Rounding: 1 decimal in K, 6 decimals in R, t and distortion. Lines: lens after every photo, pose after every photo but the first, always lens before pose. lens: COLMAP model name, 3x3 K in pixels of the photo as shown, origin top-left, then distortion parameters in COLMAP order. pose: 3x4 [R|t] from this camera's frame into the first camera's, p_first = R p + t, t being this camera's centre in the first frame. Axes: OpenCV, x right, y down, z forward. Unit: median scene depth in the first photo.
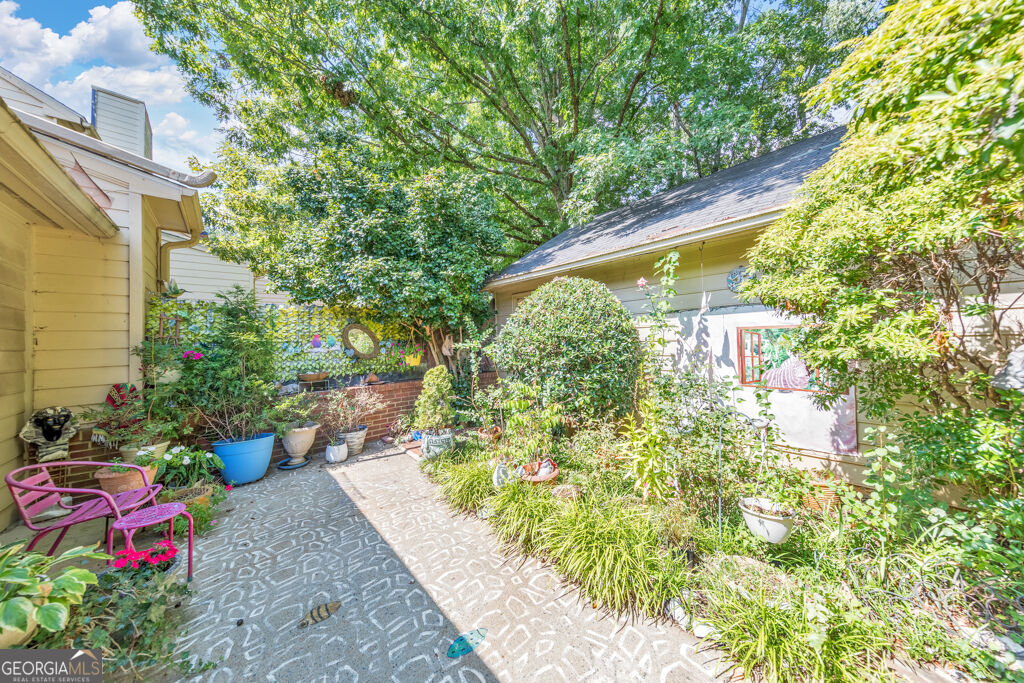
lens RADIAL K [[317.9, 0, 512.0], [0, 317.9, 341.5], [0, 0, 1]] dist [0.000084, -0.000004]
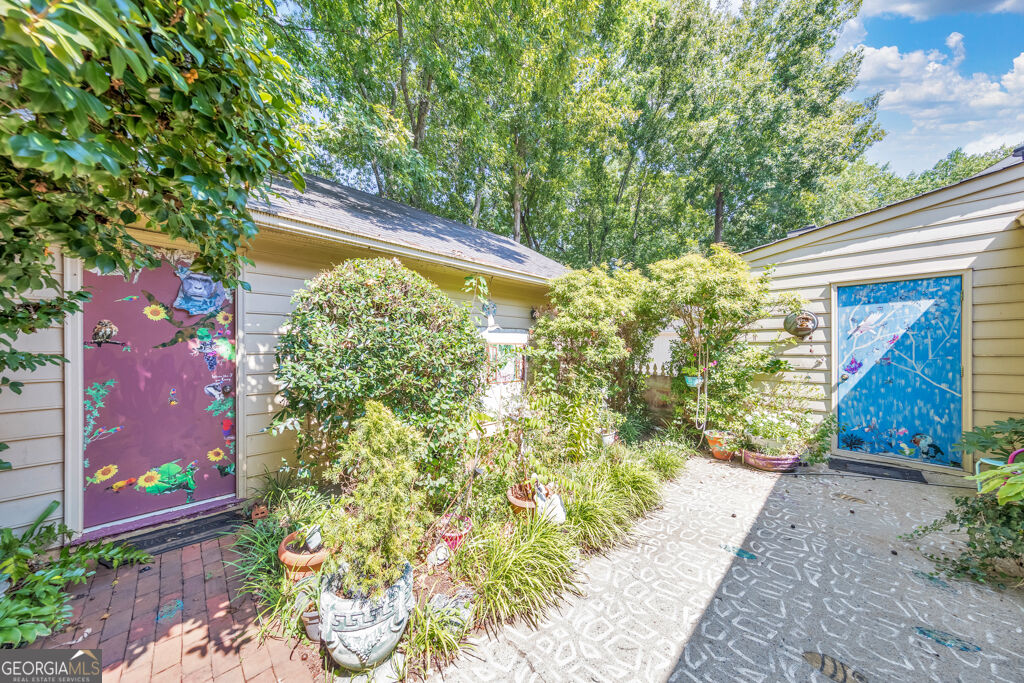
lens RADIAL K [[317.9, 0, 512.0], [0, 317.9, 341.5], [0, 0, 1]] dist [0.000084, -0.000004]
pose [[-0.032157, 0.041075, 0.998638, -1.280022], [-0.004820, 0.999137, -0.041251, 0.031170], [-0.999471, -0.006140, -0.031931, 1.660829]]
